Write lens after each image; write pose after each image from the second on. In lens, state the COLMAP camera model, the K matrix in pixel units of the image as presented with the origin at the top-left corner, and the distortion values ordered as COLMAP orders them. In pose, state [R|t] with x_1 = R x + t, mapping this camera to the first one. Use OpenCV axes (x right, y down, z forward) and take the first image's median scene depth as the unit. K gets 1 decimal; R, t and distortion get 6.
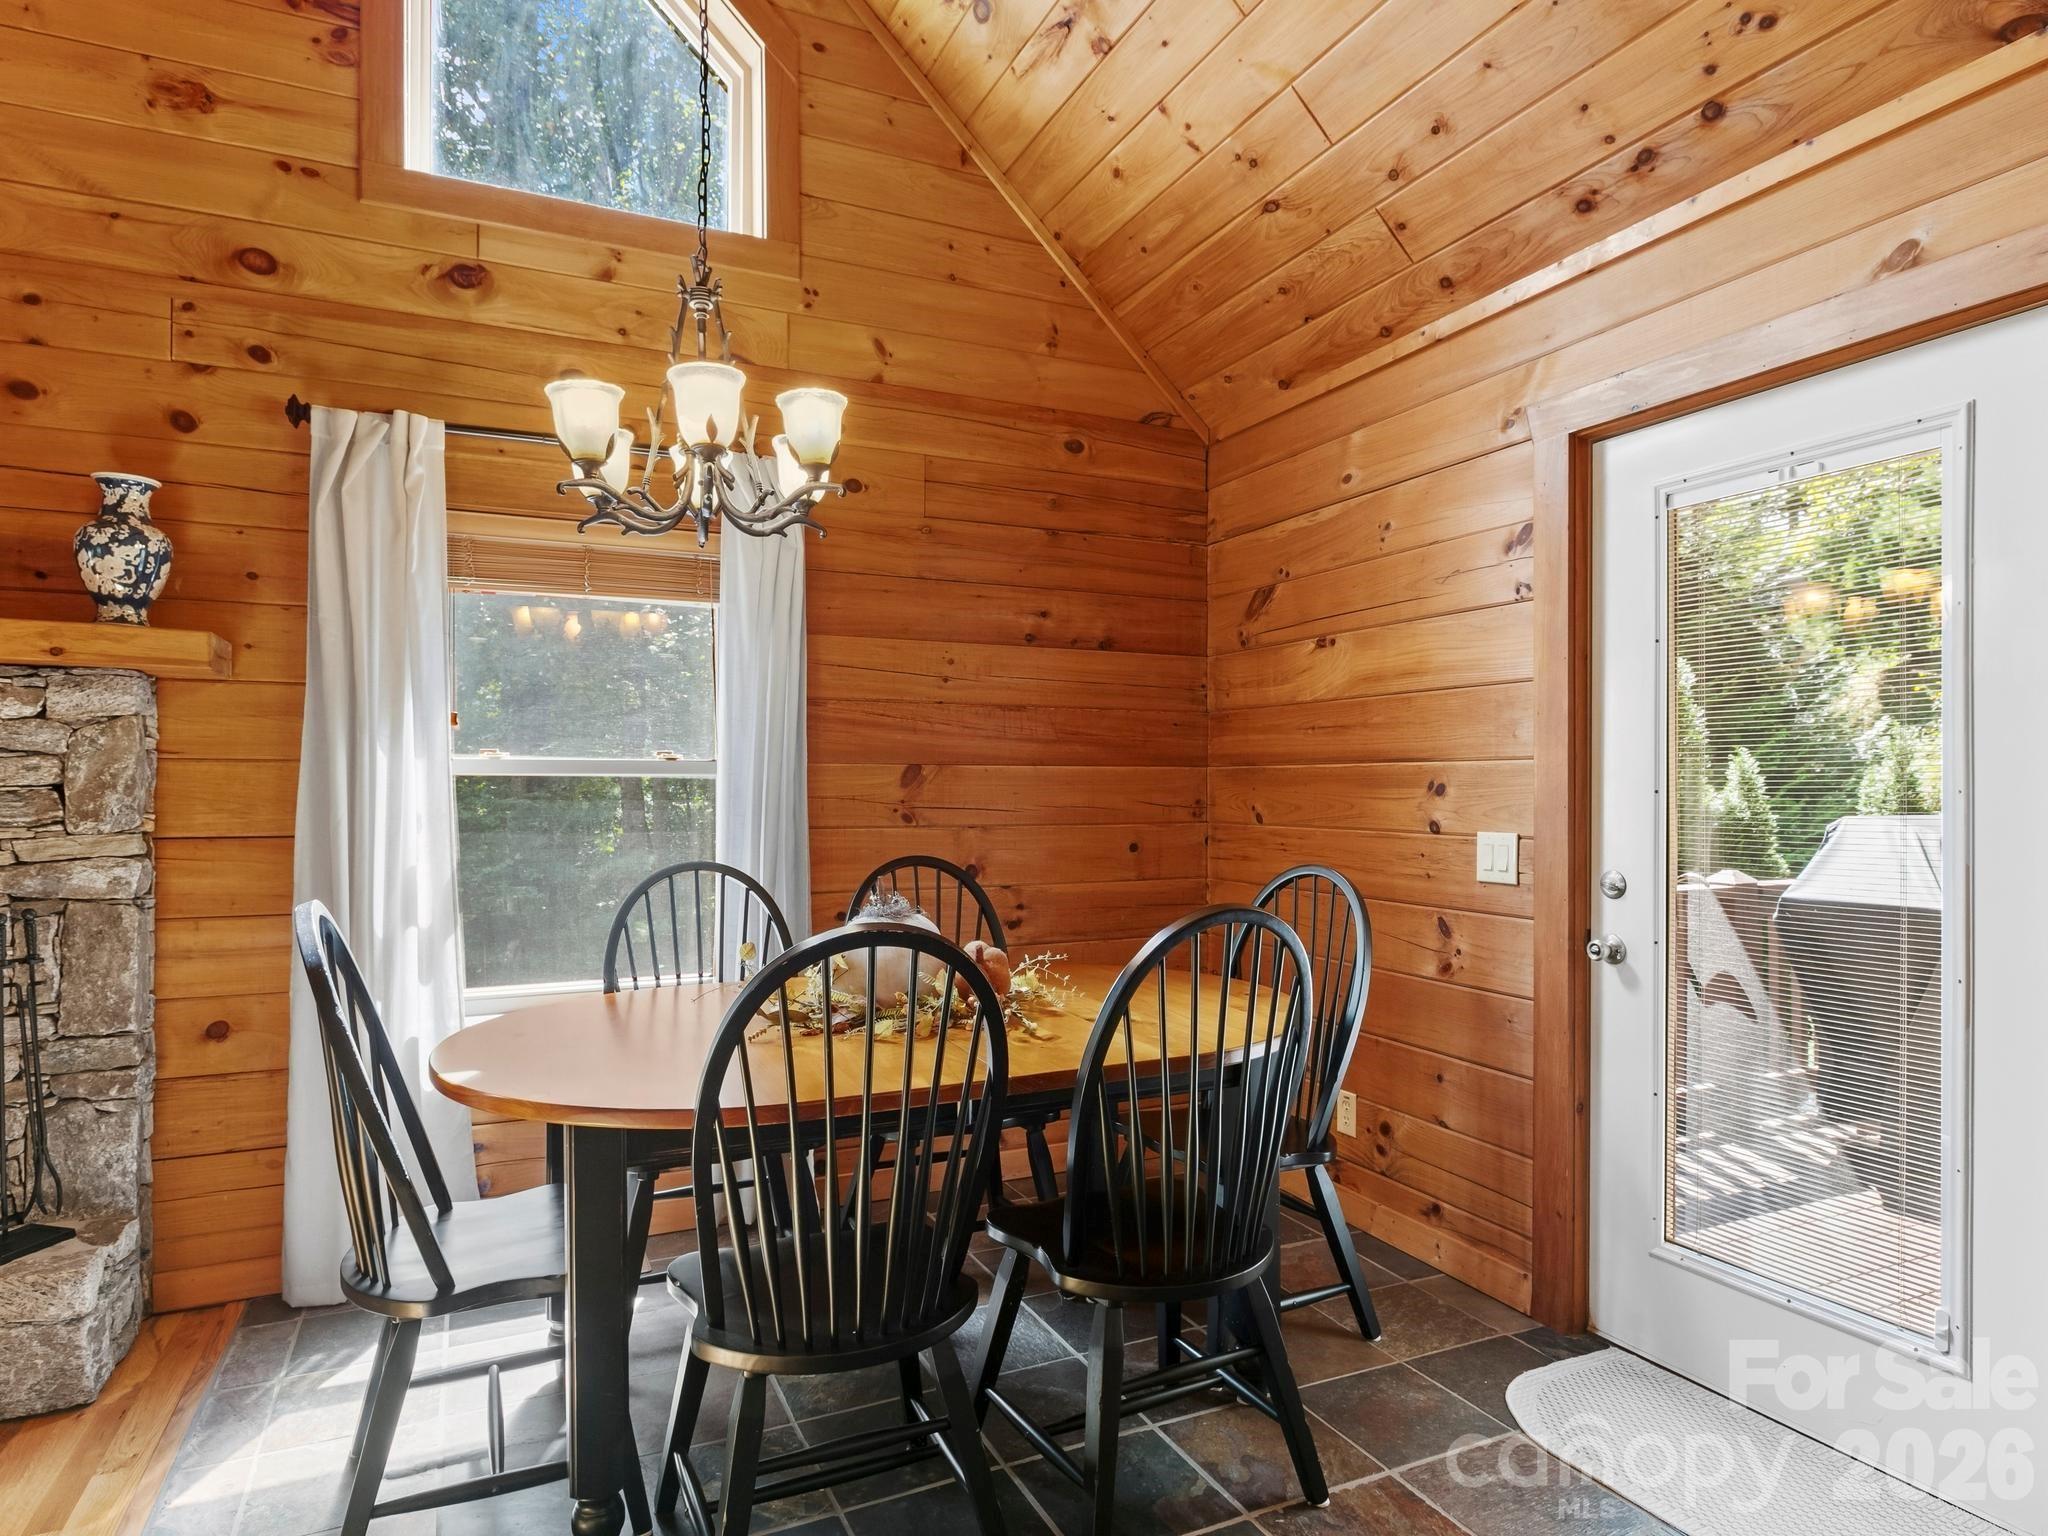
lens RADIAL K [[1181.2, 0, 1019.8], [0, 1181.2, 782.0], [0, 0, 1]] dist [-0.002964, -0.000275]
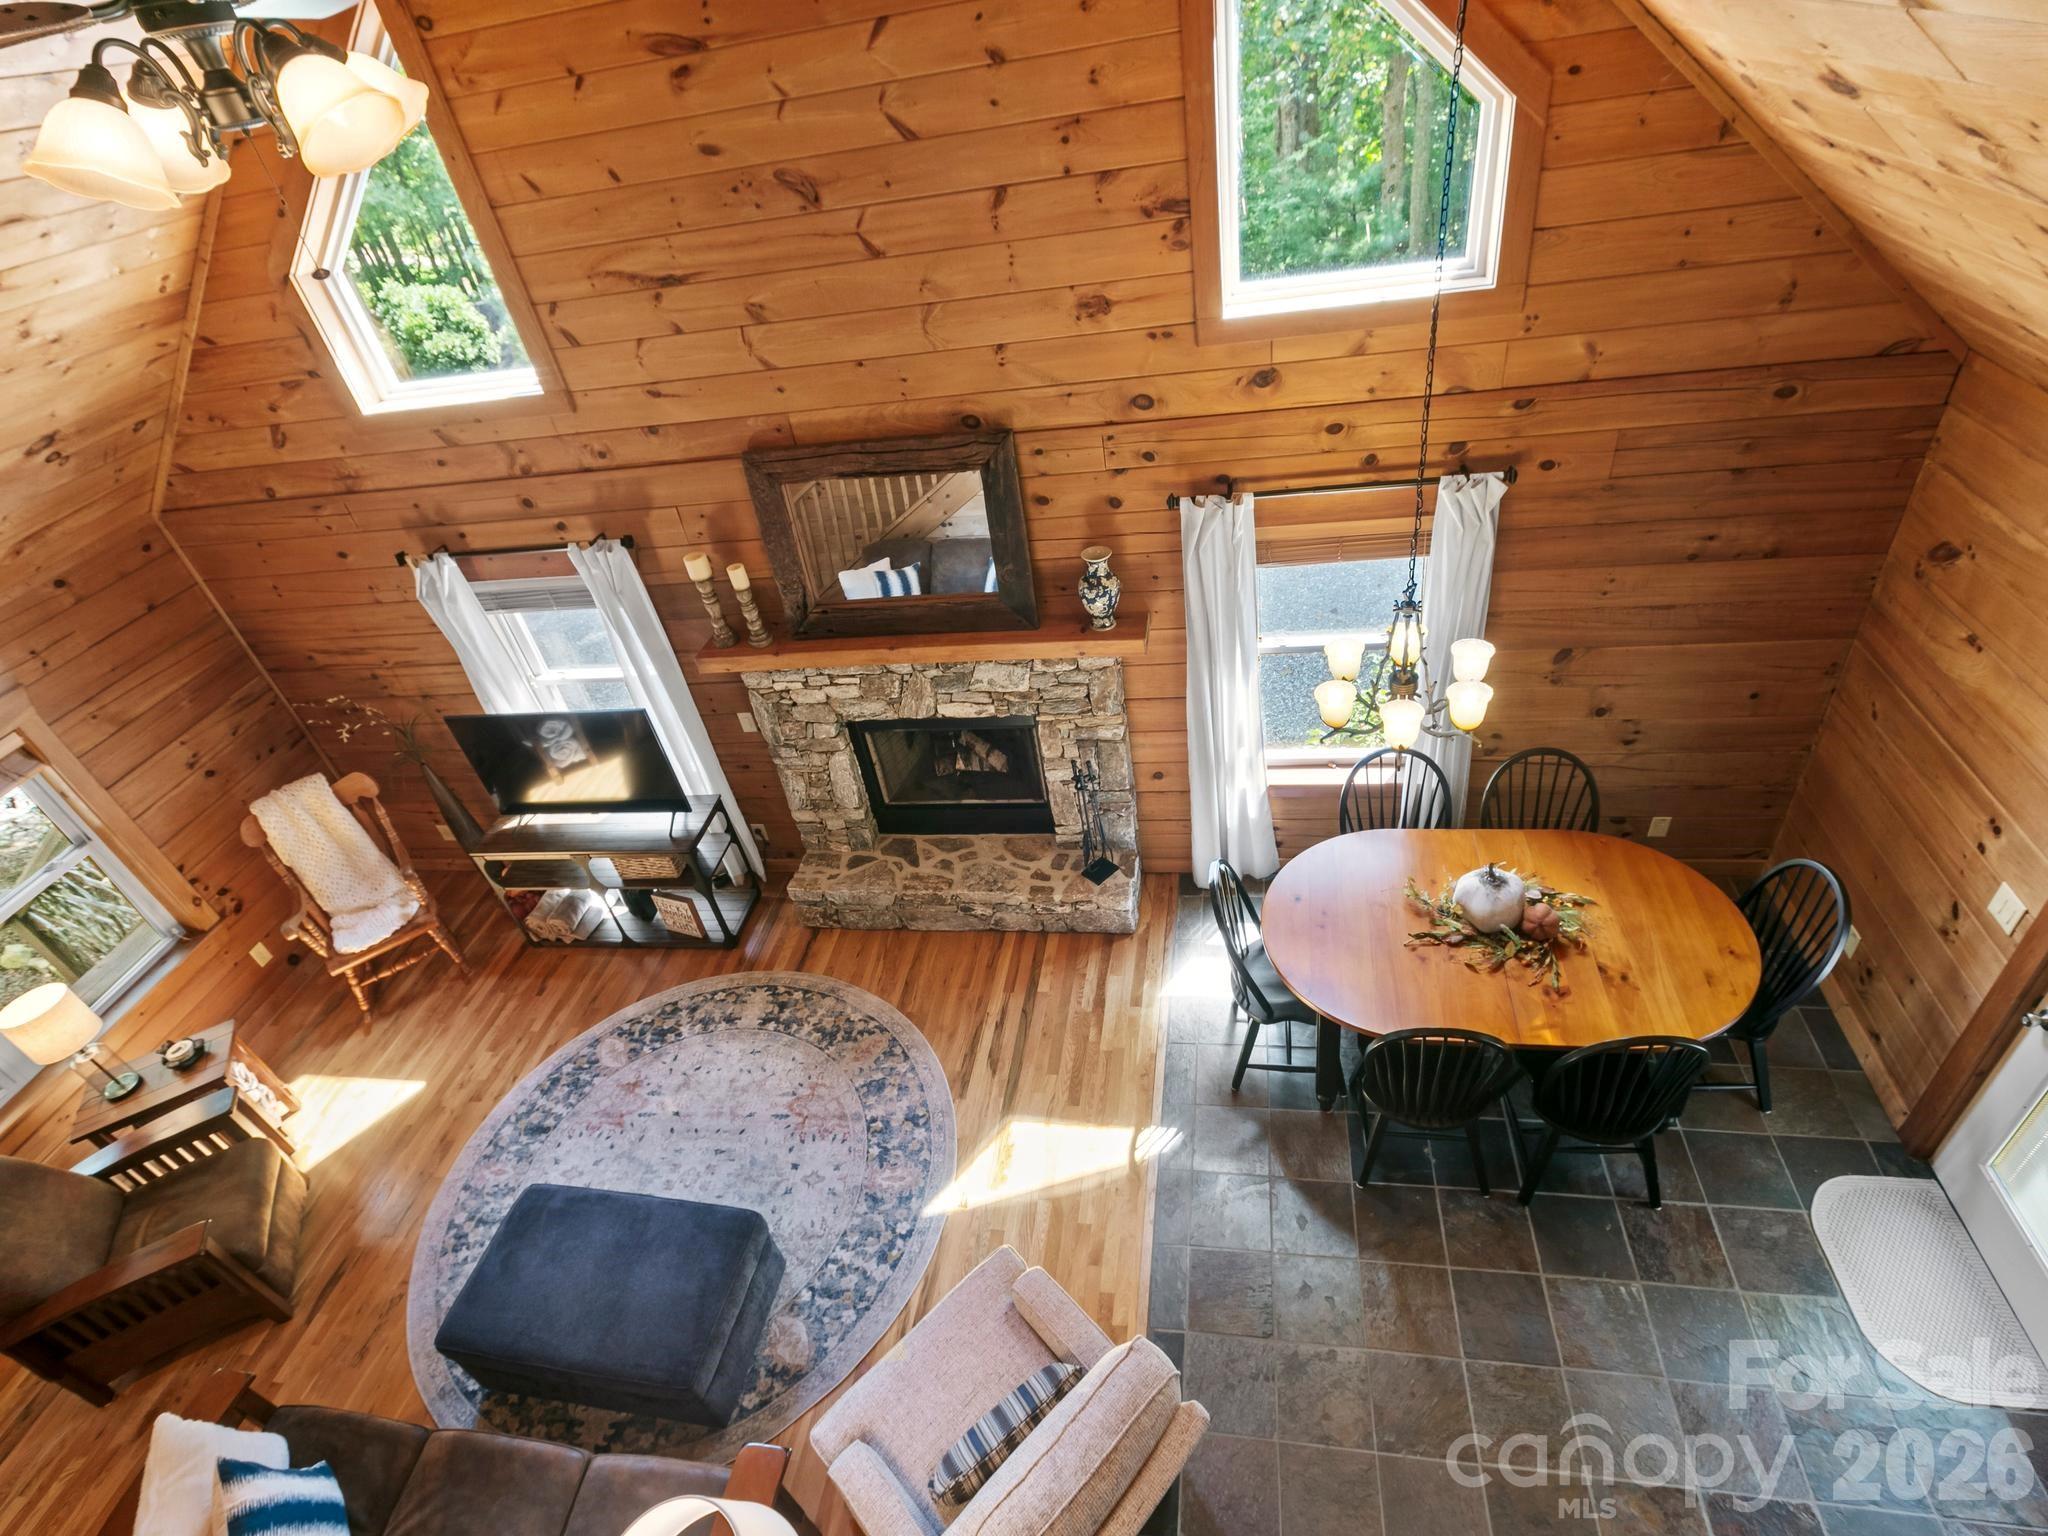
lens RADIAL K [[1027.8, 0, 1026.0], [0, 1027.8, 765.6], [0, 0, 1]] dist [0.000134, 0.001004]
pose [[0.816134, 0.244702, -0.523495, 0.073711], [0.152171, 0.782932, 0.603209, -0.925554], [0.557468, -0.571960, 0.601741, -0.208880]]
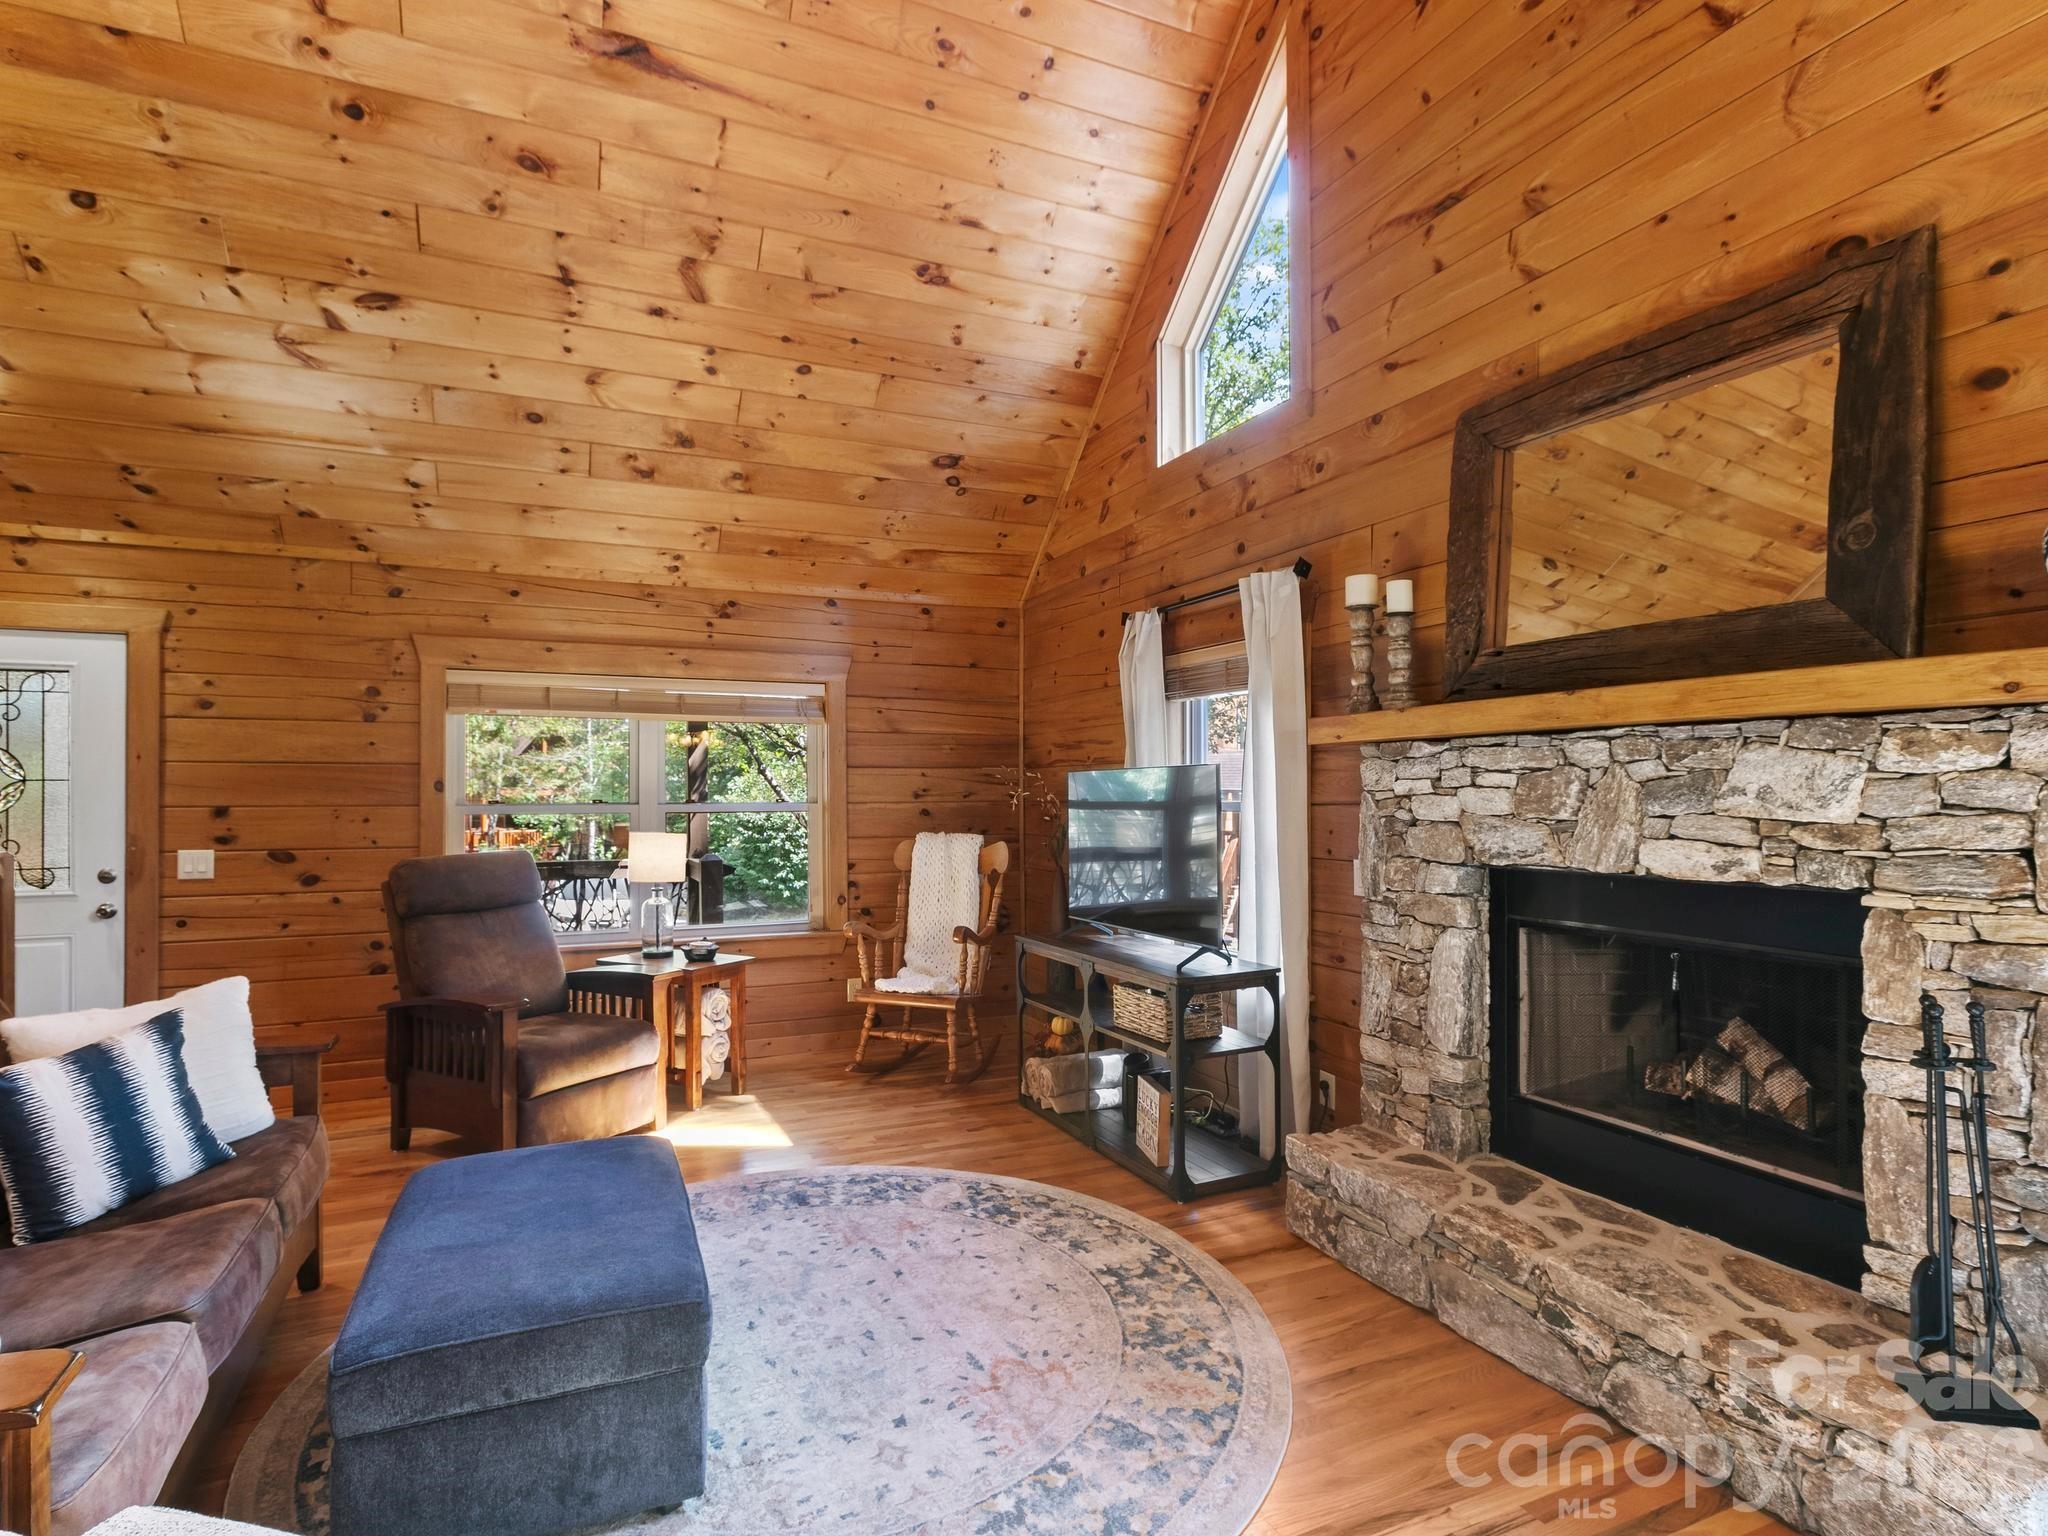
lens RADIAL K [[1067.0, 0, 1021.3], [0, 1067.0, 781.4], [0, 0, 1]] dist [0.001301, -0.000098]
pose [[-0.008113, -0.008621, -0.999930, -0.069695], [0.010369, 0.999908, -0.008705, -0.041426], [0.999913, -0.010439, -0.008023, 0.287410]]
